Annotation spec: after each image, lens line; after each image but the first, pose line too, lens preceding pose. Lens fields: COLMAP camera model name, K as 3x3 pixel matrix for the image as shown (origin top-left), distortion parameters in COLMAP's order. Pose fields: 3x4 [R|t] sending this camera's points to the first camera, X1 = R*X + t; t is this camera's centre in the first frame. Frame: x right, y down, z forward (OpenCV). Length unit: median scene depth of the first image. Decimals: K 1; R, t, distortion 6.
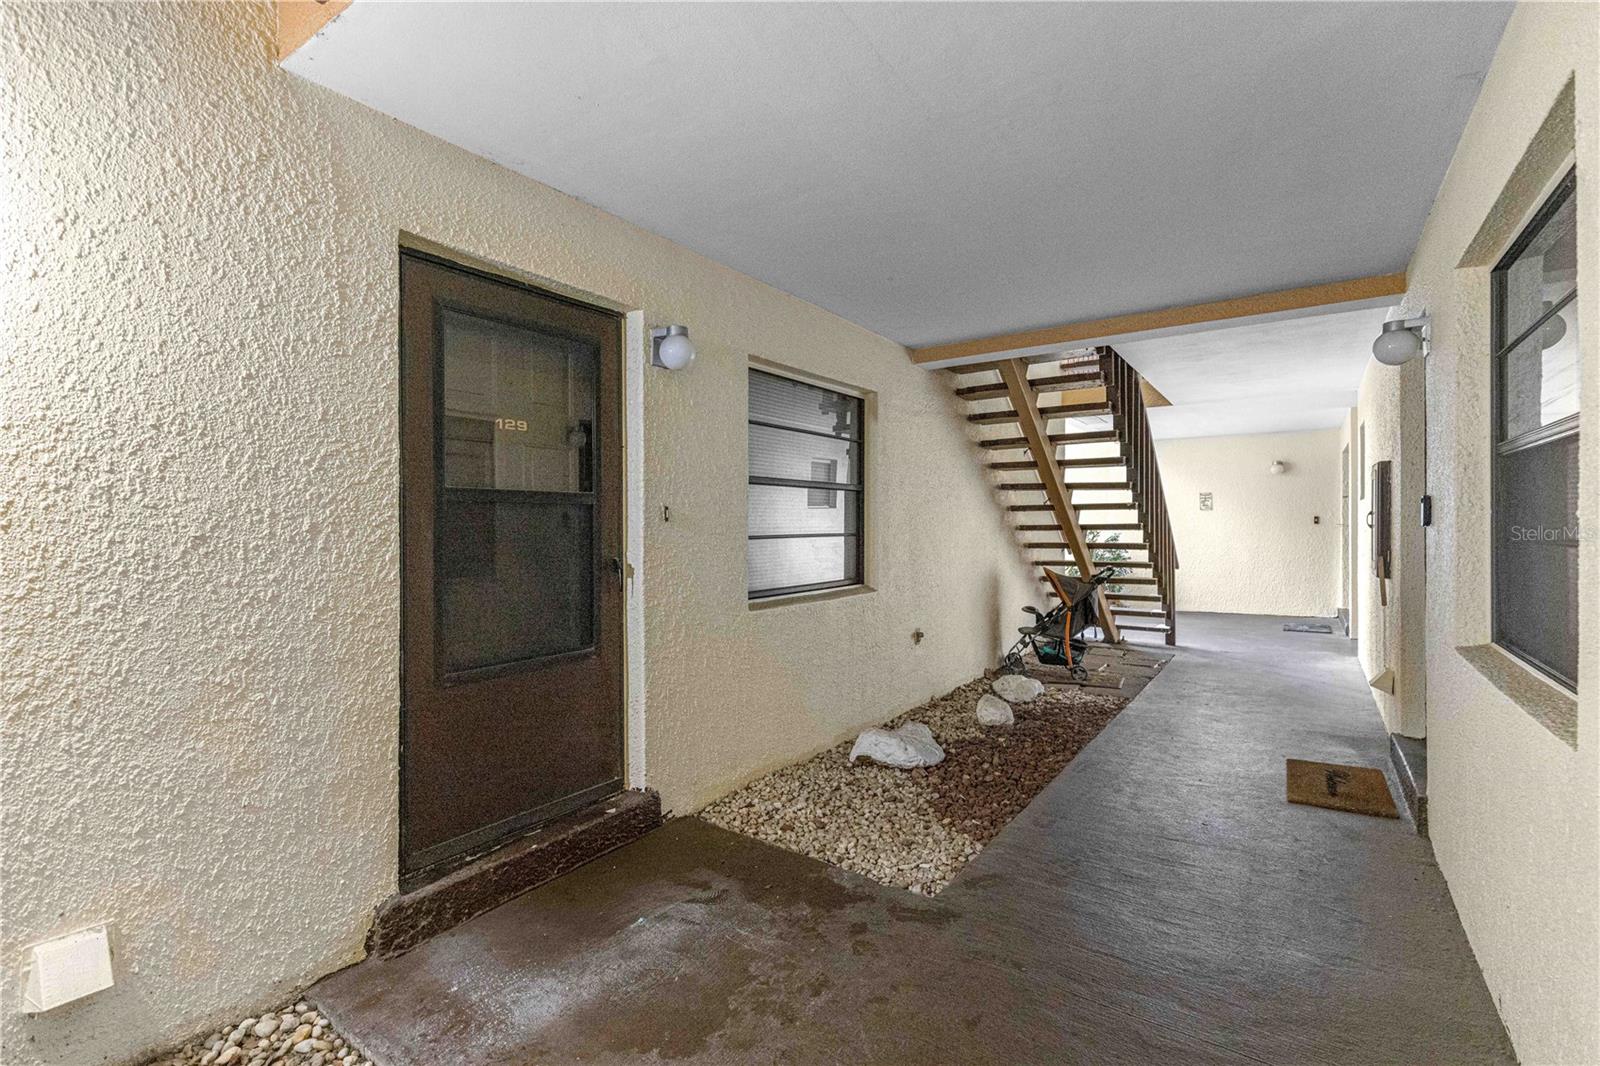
lens RADIAL K [[721.4, 0, 807.6], [0, 721.4, 526.5], [0, 0, 1]] dist [0.006942, -0.000022]
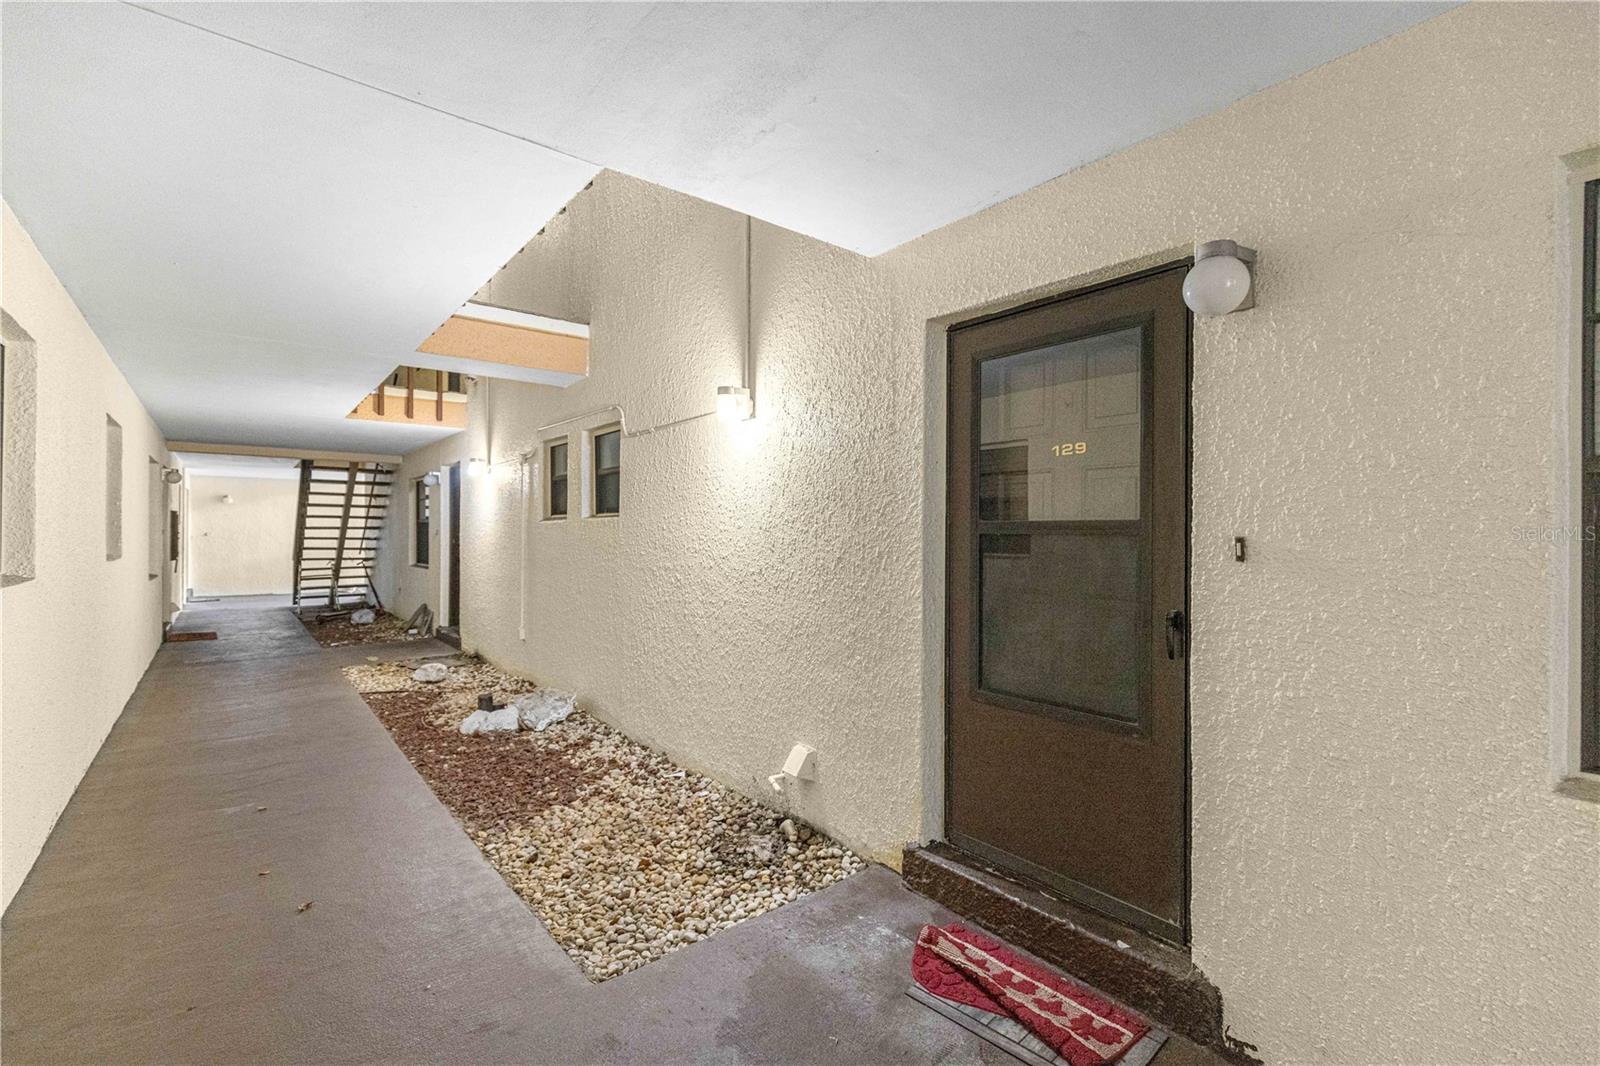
lens RADIAL K [[721.4, 0, 808.3], [0, 721.4, 531.4], [0, 0, 1]] dist [0.006942, -0.000022]
pose [[-0.290924, 0.001662, -0.956745, 0.717210], [-0.008198, 0.999957, 0.004230, -0.046941], [0.956711, 0.009074, -0.290898, 1.199999]]
